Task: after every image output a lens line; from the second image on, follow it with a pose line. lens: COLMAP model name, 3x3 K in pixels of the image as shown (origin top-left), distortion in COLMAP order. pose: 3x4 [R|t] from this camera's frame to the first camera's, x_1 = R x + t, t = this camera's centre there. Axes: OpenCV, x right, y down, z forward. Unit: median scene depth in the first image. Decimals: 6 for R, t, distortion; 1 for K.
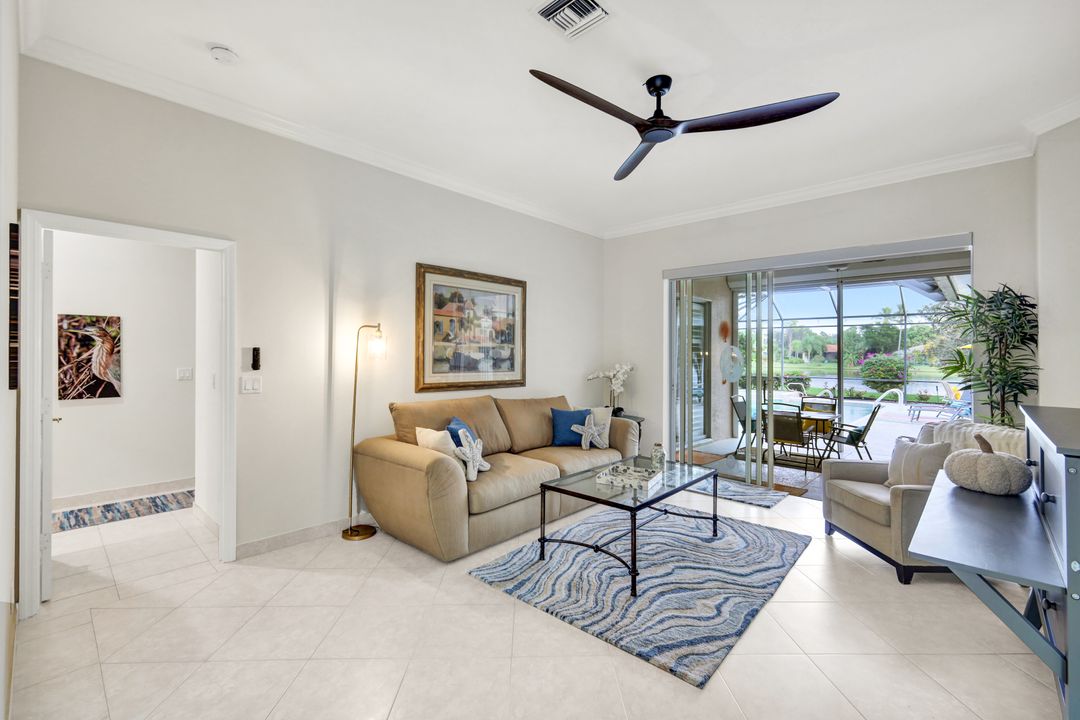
lens RADIAL K [[467.1, 0, 540.0], [0, 467.1, 355.6], [0, 0, 1]] dist [0.008273, 0.000317]
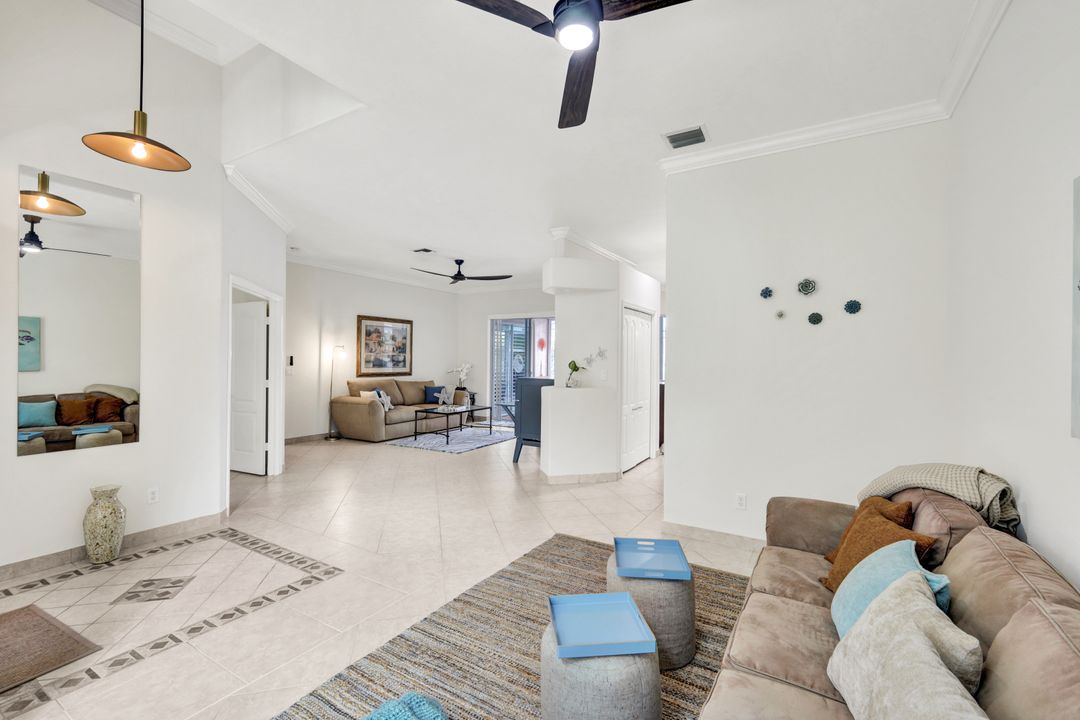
lens RADIAL K [[467.1, 0, 534.7], [0, 467.1, 353.7], [0, 0, 1]] dist [0.008273, 0.000317]
pose [[0.979373, 0.006314, 0.201964, 0.088655], [-0.004131, 0.999928, -0.011228, -0.004702], [-0.202021, 0.010162, 0.979329, -1.173594]]
